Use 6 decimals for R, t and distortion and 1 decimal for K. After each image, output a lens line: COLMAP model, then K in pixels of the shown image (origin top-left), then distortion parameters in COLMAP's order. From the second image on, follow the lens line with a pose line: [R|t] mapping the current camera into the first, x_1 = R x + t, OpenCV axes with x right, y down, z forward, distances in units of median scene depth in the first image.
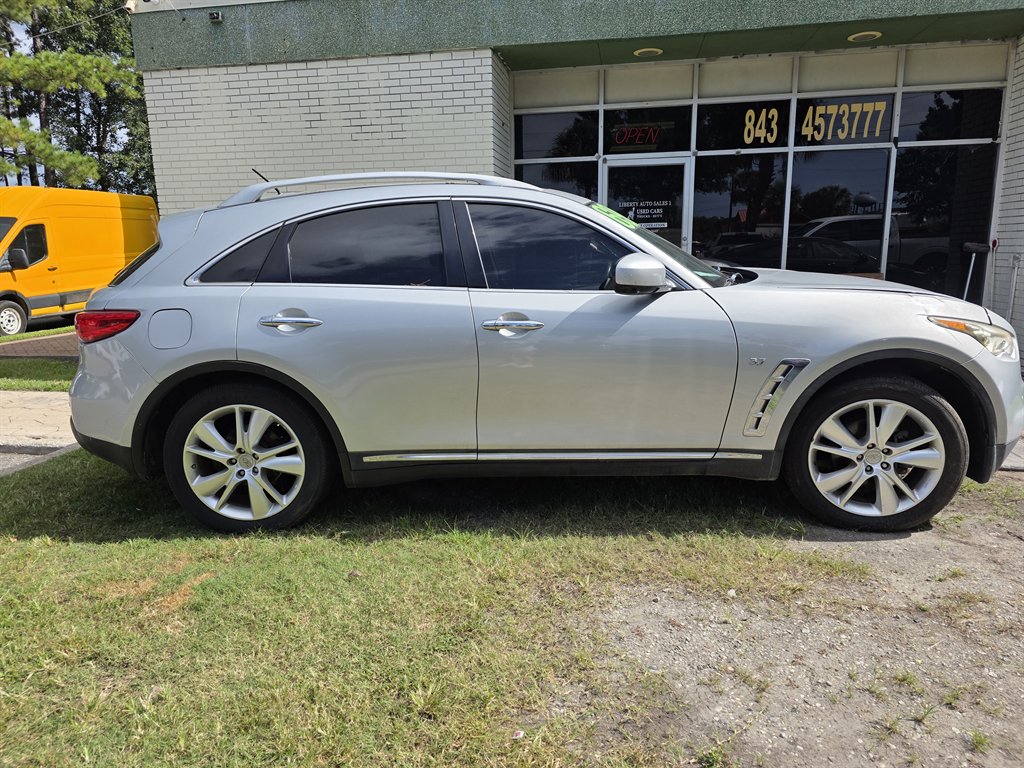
lens RADIAL K [[703.2, 0, 504.5], [0, 703.2, 383.0], [0, 0, 1]] dist [0.034414, -0.027789]
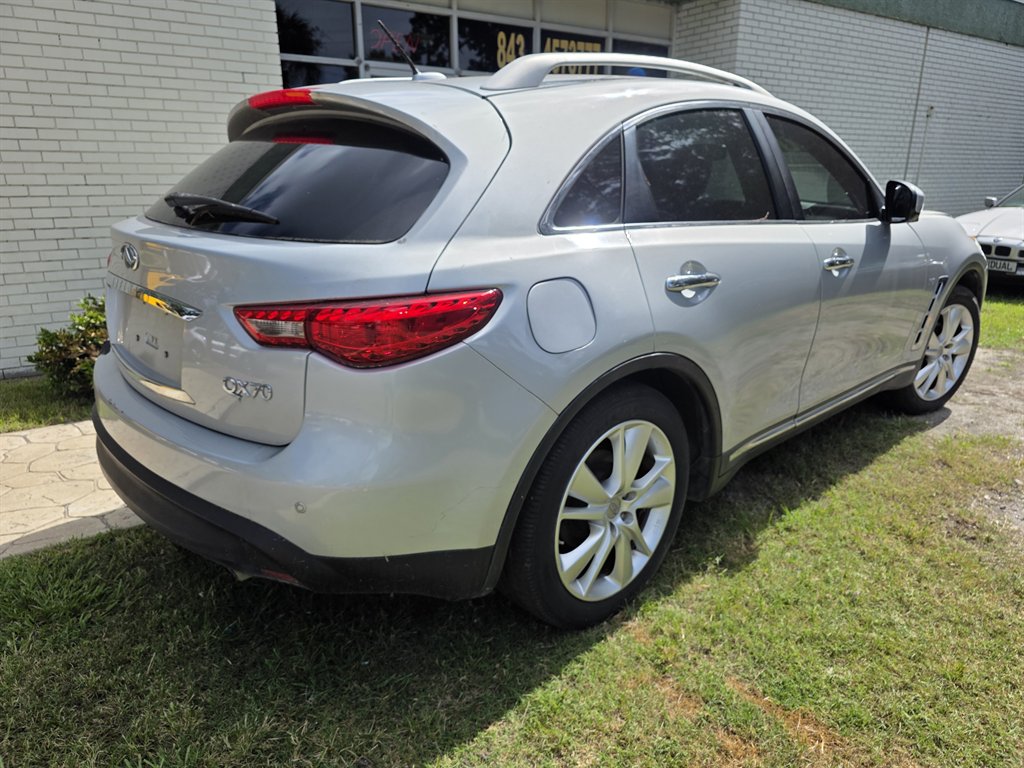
lens RADIAL K [[703.2, 0, 504.5], [0, 703.2, 383.0], [0, 0, 1]] dist [0.034414, -0.027789]
pose [[0.717318, -0.179476, 0.673234, -0.849999], [0.115353, 0.983511, 0.139286, -0.100885], [-0.687131, -0.022253, 0.726193, 0.607955]]
